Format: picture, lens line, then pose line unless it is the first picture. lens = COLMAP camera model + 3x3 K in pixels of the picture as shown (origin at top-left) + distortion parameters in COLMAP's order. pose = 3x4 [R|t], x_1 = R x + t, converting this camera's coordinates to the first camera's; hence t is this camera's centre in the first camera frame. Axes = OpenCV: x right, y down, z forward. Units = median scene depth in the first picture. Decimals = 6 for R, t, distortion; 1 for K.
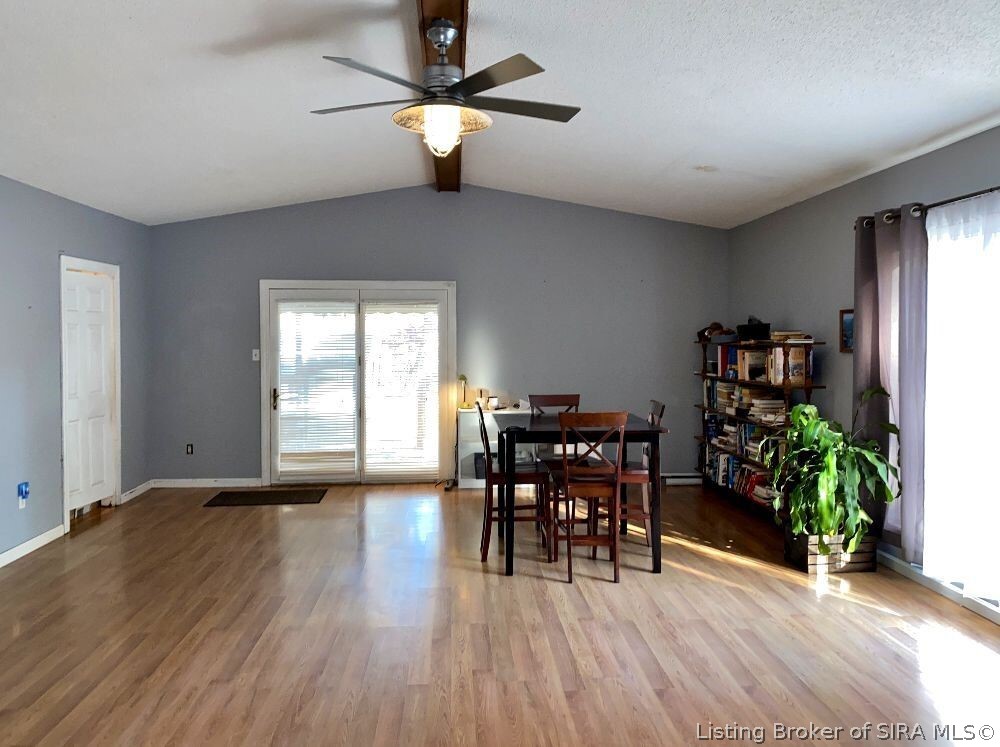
lens RADIAL K [[776.7, 0, 500.0], [0, 776.7, 373.5], [0, 0, 1]] dist [0.004888, 0.001346]
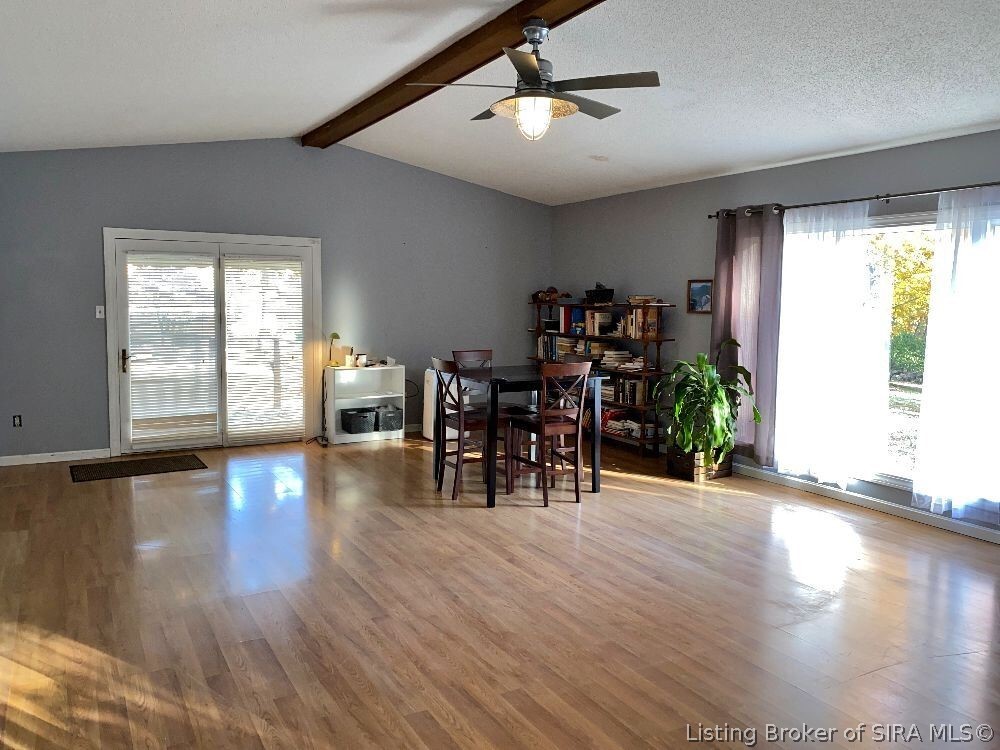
lens RADIAL K [[765.0, 0, 500.0], [0, 765.0, 375.0], [0, 0, 1]] dist [0.043641, -0.002178]
pose [[0.895877, -0.031905, 0.443155, -0.382736], [0.006398, 0.998241, 0.058934, -0.001417], [-0.444256, -0.049963, 0.894506, -0.006607]]
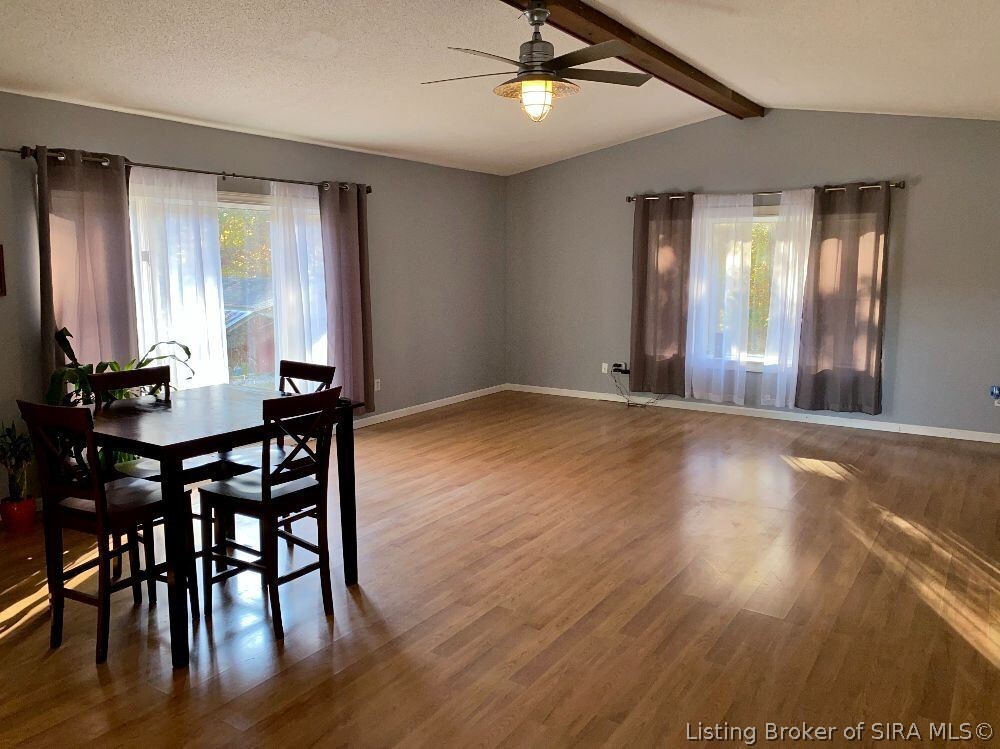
lens RADIAL K [[765.0, 0, 500.0], [0, 765.0, 374.5], [0, 0, 1]] dist [0.043641, -0.002178]
pose [[-0.802218, -0.086817, 0.590685, -0.452653], [0.034595, 0.980949, 0.191160, -0.078125], [-0.596028, 0.173787, -0.783932, 1.212064]]
